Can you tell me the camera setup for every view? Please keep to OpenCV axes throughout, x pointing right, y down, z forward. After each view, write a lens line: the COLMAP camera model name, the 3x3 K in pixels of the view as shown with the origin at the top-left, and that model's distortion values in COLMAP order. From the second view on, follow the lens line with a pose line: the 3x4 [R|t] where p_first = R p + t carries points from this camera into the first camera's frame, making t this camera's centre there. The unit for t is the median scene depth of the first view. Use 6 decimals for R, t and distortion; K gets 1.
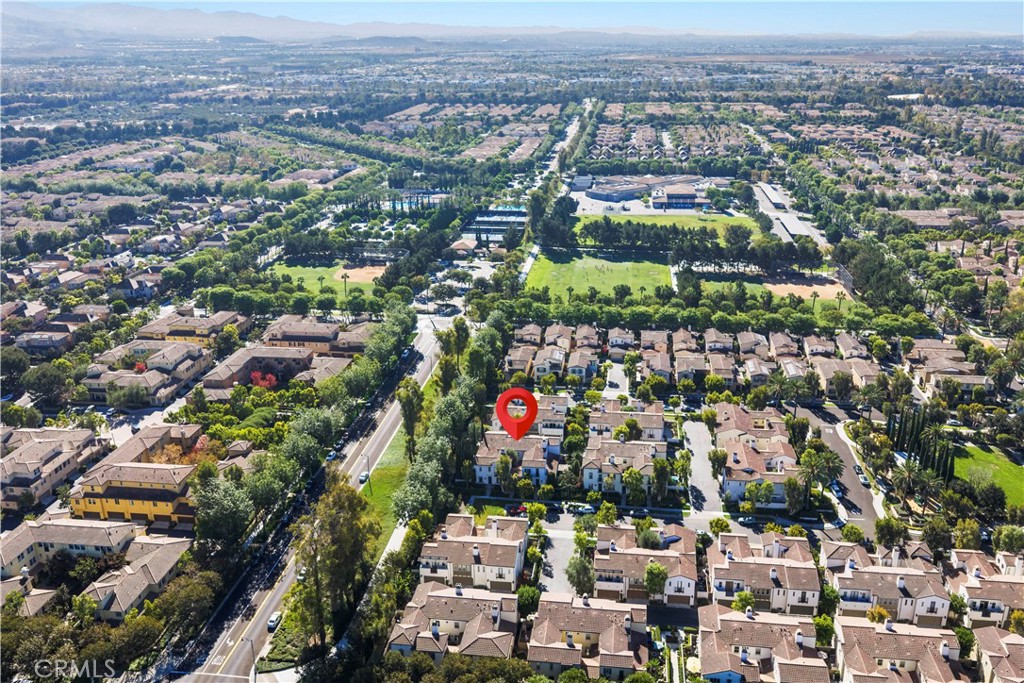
lens RADIAL K [[843.3, 0, 510.8], [0, 843.3, 339.5], [0, 0, 1]] dist [-0.005056, 0.001283]
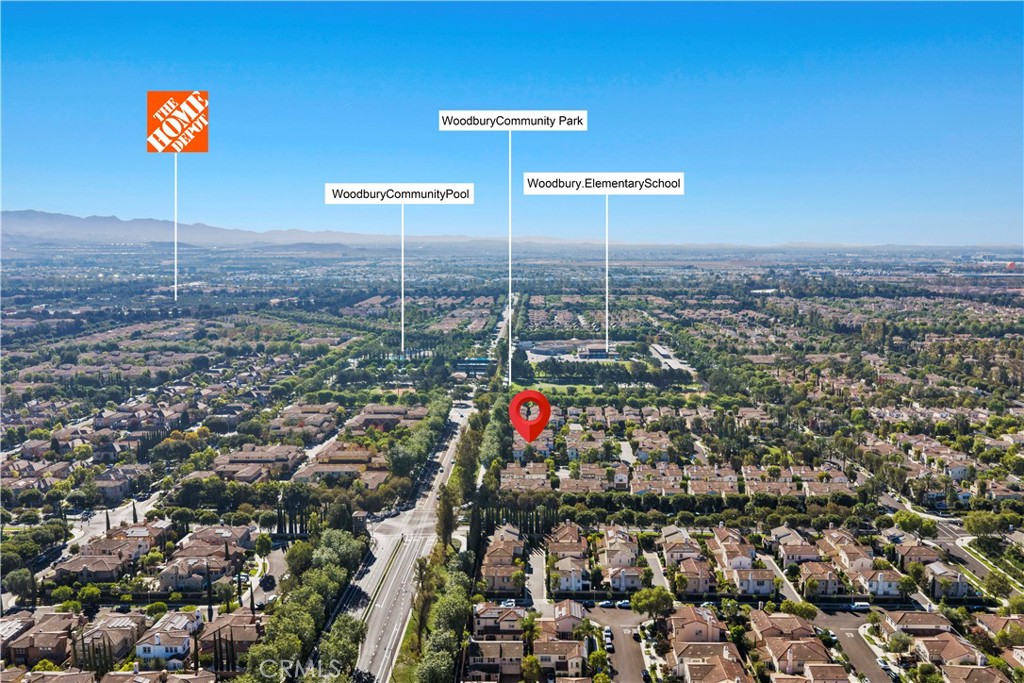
lens RADIAL K [[843.3, 0, 512.9], [0, 843.3, 341.2], [0, 0, 1]] dist [-0.005056, 0.001283]
pose [[0.993823, -0.005503, 0.110837, -0.069559], [0.030724, 0.973371, -0.227166, 0.093517], [-0.106636, 0.229168, 0.967528, -0.255345]]
